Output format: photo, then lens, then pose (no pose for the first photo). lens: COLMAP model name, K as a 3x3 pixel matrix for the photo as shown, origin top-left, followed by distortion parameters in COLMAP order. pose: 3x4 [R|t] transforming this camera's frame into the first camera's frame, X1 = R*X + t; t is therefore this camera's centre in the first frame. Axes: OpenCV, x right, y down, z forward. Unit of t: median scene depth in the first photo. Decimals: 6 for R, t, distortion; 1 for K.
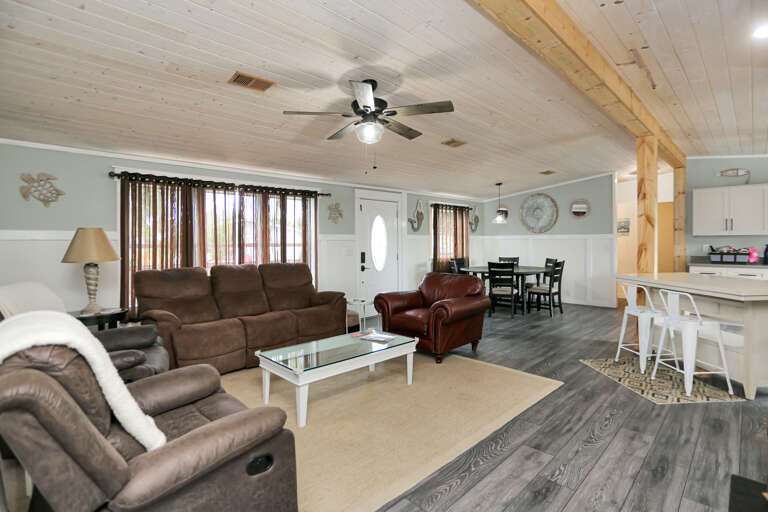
lens RADIAL K [[383.4, 0, 394.6], [0, 383.4, 237.4], [0, 0, 1]] dist [-0.047086, 0.000859]
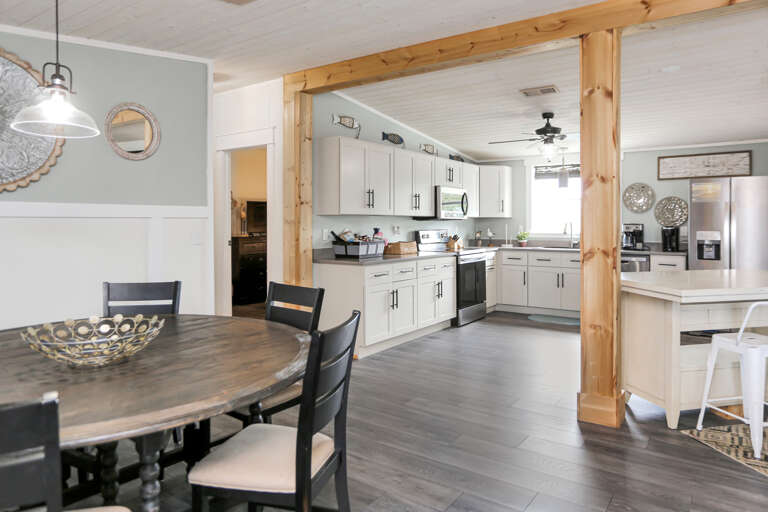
lens RADIAL K [[516.6, 0, 382.3], [0, 516.6, 227.3], [0, 0, 1]] dist [-0.005044, 0.001591]
pose [[-0.151035, -0.002955, 0.988524, -0.025668], [-0.005574, 0.999982, 0.002137, 0.017253], [-0.988513, -0.005187, -0.151049, 1.351457]]
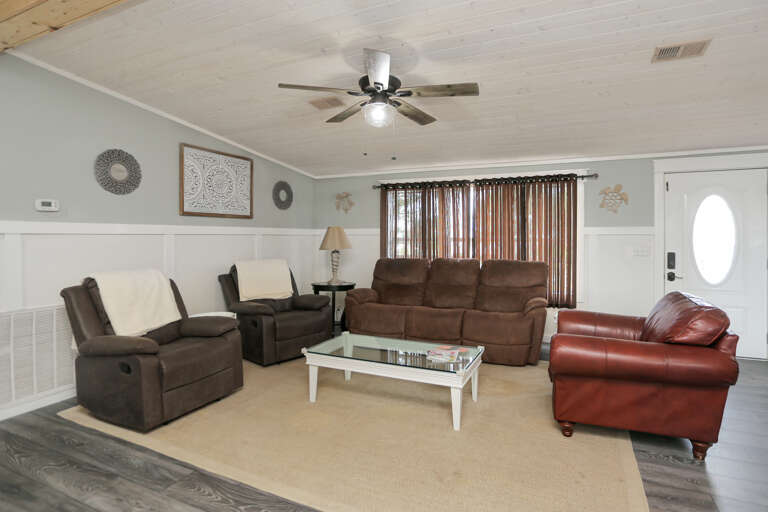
lens RADIAL K [[383.4, 0, 394.6], [0, 383.4, 237.4], [0, 0, 1]] dist [-0.047086, 0.000859]
pose [[0.385560, 0.004231, -0.922673, 0.495647], [0.006981, 0.999947, 0.007503, 0.005580], [0.922656, -0.009334, 0.385511, 0.450840]]
